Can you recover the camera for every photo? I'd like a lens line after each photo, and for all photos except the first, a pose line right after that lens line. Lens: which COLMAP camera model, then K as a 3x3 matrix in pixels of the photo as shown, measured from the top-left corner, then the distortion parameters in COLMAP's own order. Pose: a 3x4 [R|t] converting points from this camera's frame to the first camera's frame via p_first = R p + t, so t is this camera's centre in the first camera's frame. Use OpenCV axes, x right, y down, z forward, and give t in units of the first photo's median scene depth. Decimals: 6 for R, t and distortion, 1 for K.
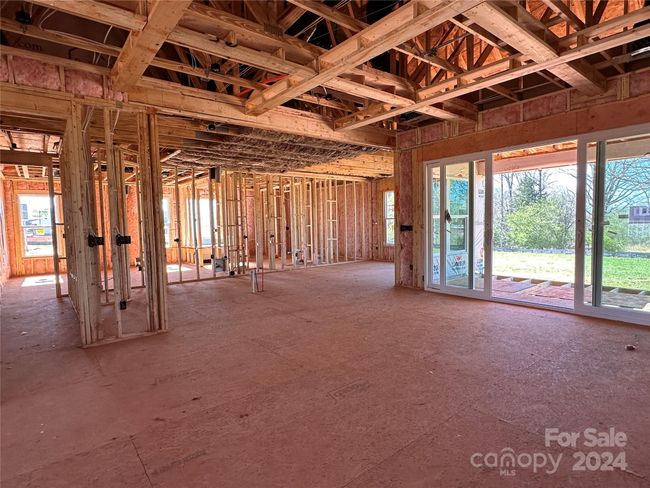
lens RADIAL K [[355.2, 0, 325.2], [0, 355.2, 245.5], [0, 0, 1]] dist [-0.003214, -0.000395]
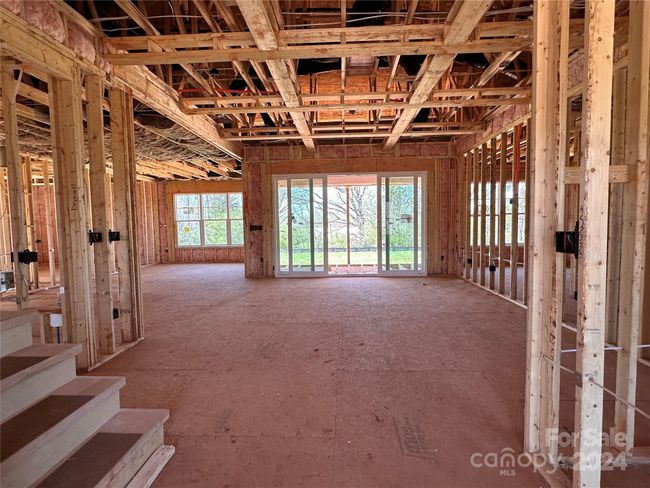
lens RADIAL K [[355.2, 0, 325.2], [0, 355.2, 245.5], [0, 0, 1]] dist [-0.003214, -0.000395]
pose [[0.665133, -0.036343, 0.745840, -0.553385], [0.048241, 0.998820, 0.005649, 0.016639], [-0.745165, 0.032223, 0.666102, 0.036999]]
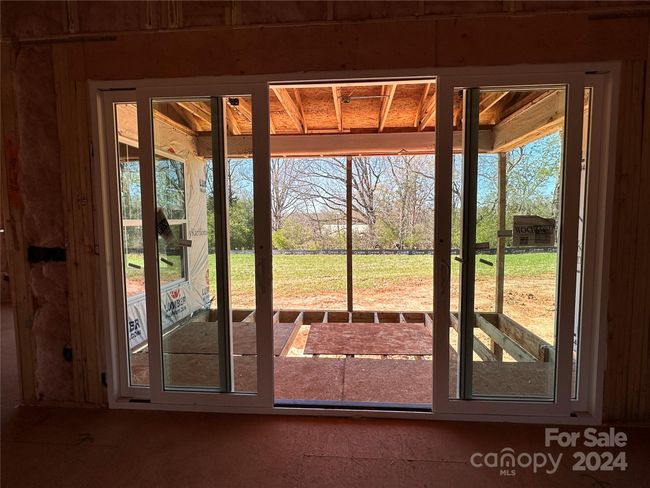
lens RADIAL K [[355.2, 0, 325.2], [0, 355.2, 245.5], [0, 0, 1]] dist [-0.003214, -0.000395]
pose [[0.686054, -0.037951, 0.726560, 0.171483], [0.039880, 0.999099, 0.014530, -0.056354], [-0.726457, 0.019007, 0.686949, 0.571497]]
